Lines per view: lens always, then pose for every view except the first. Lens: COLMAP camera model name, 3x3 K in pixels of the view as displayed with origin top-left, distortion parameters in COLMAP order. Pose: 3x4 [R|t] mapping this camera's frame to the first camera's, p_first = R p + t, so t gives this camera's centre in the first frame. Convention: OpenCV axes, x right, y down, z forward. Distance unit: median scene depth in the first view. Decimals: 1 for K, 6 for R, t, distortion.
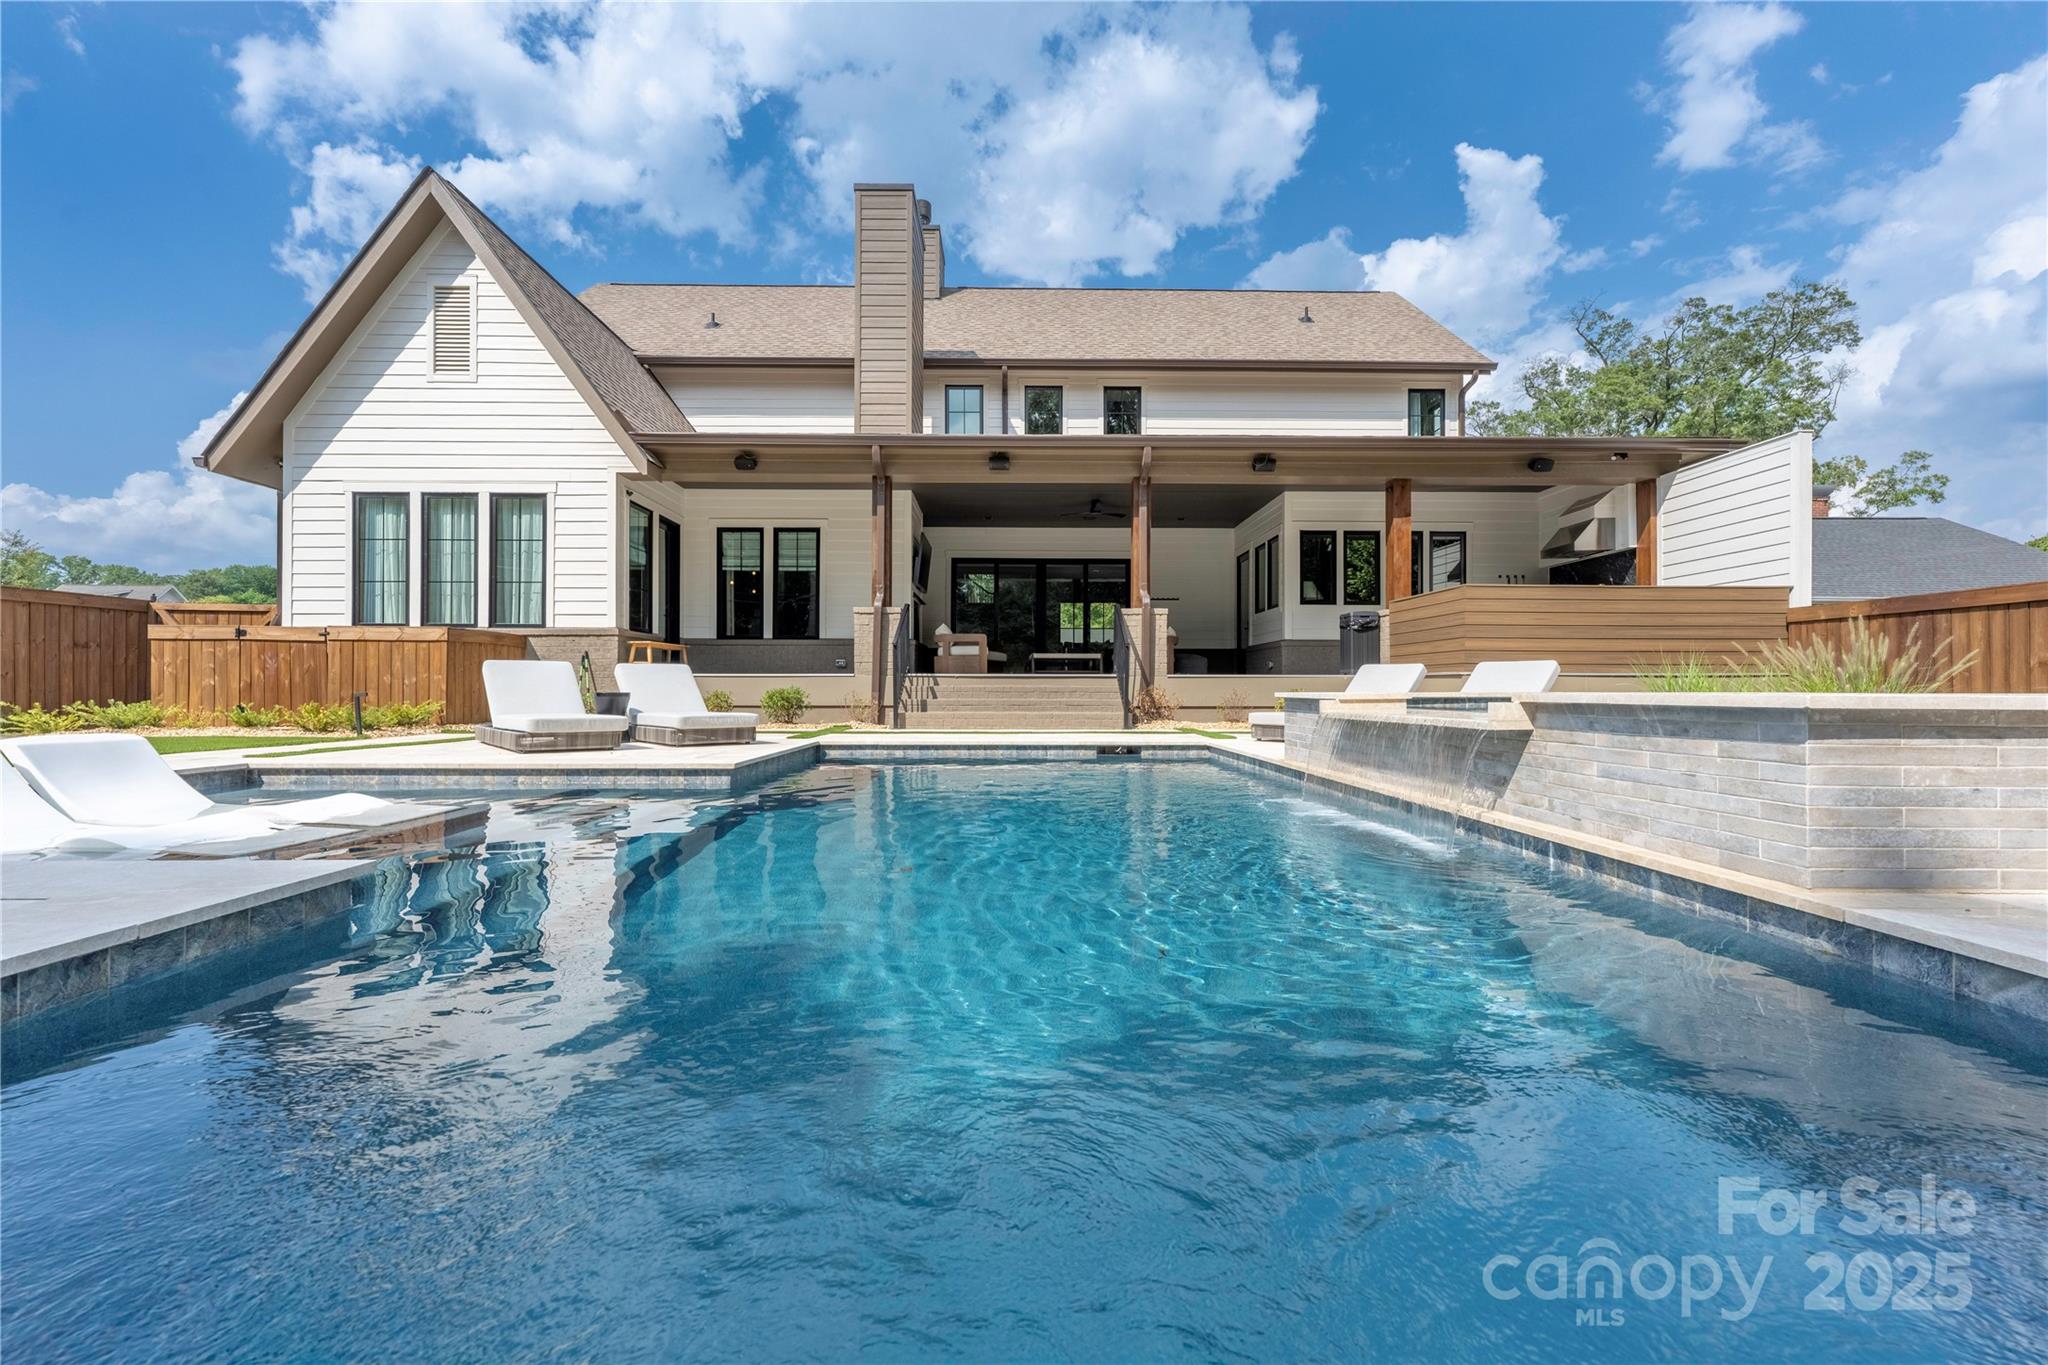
lens RADIAL K [[813.9, 0, 1010.1], [0, 813.9, 682.6], [0, 0, 1]] dist [-0.000037, 0.000221]
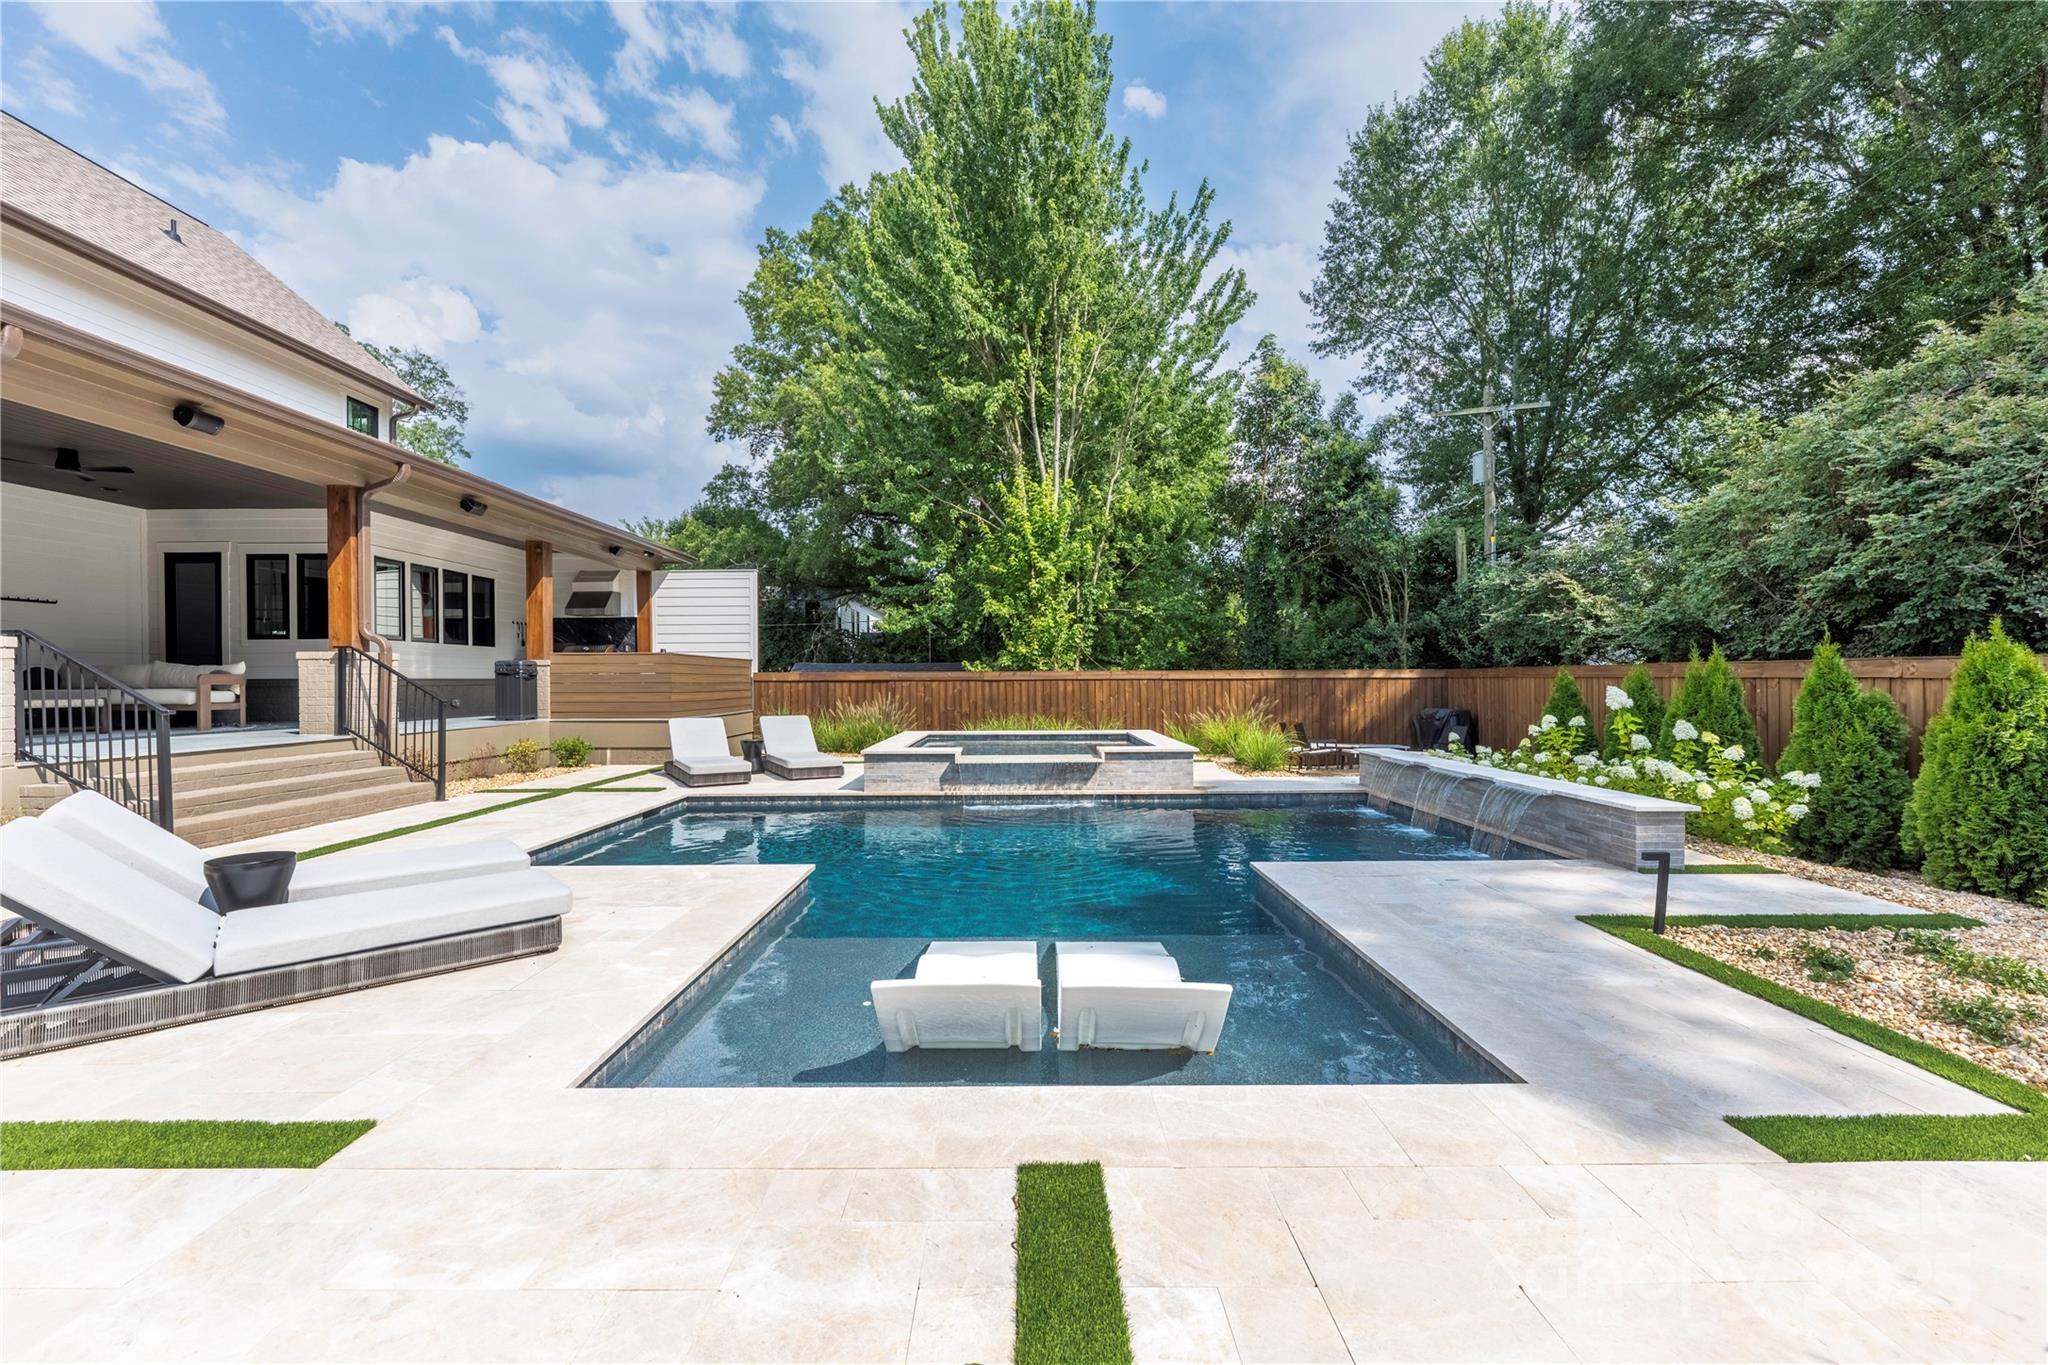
lens RADIAL K [[829.1, 0, 1026.2], [0, 829.1, 682.4], [0, 0, 1]] dist [0.000228, 0.031382]
pose [[0.003964, -0.007428, 0.999965, -0.609276], [-0.003527, 0.999966, 0.007442, -0.063860], [-0.999986, -0.003556, 0.003938, 0.308960]]
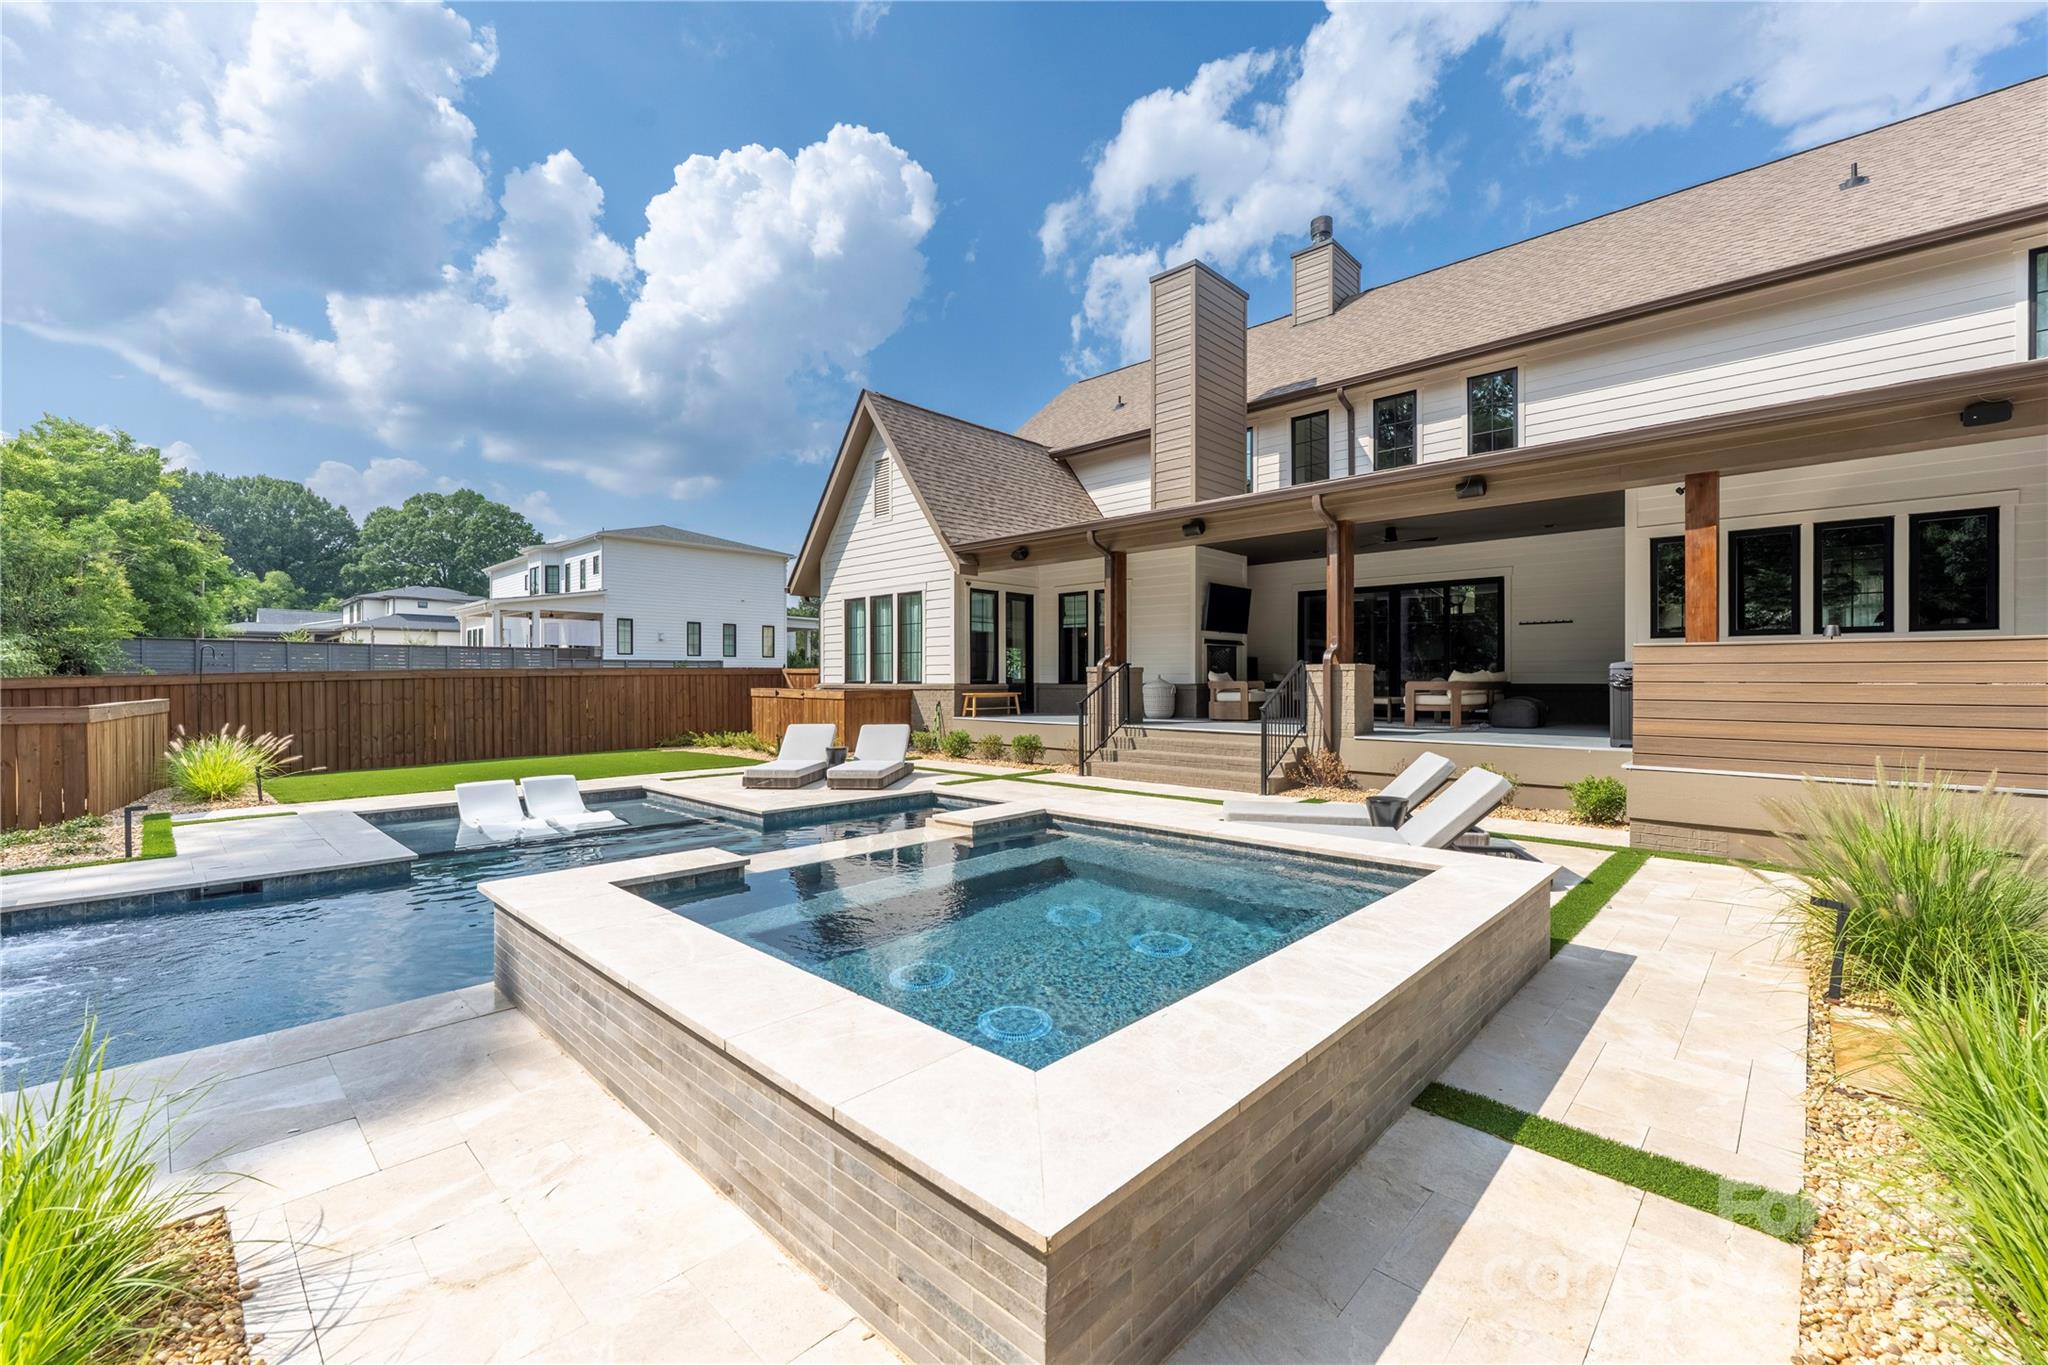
lens RADIAL K [[803.7, 0, 1013.9], [0, 803.7, 678.9], [0, 0, 1]] dist [-0.000929, -0.000051]
pose [[0.719793, -0.003003, -0.694182, 0.490888], [0.007007, 0.999971, 0.002939, -0.071783], [0.694153, -0.006979, 0.719794, 0.078746]]
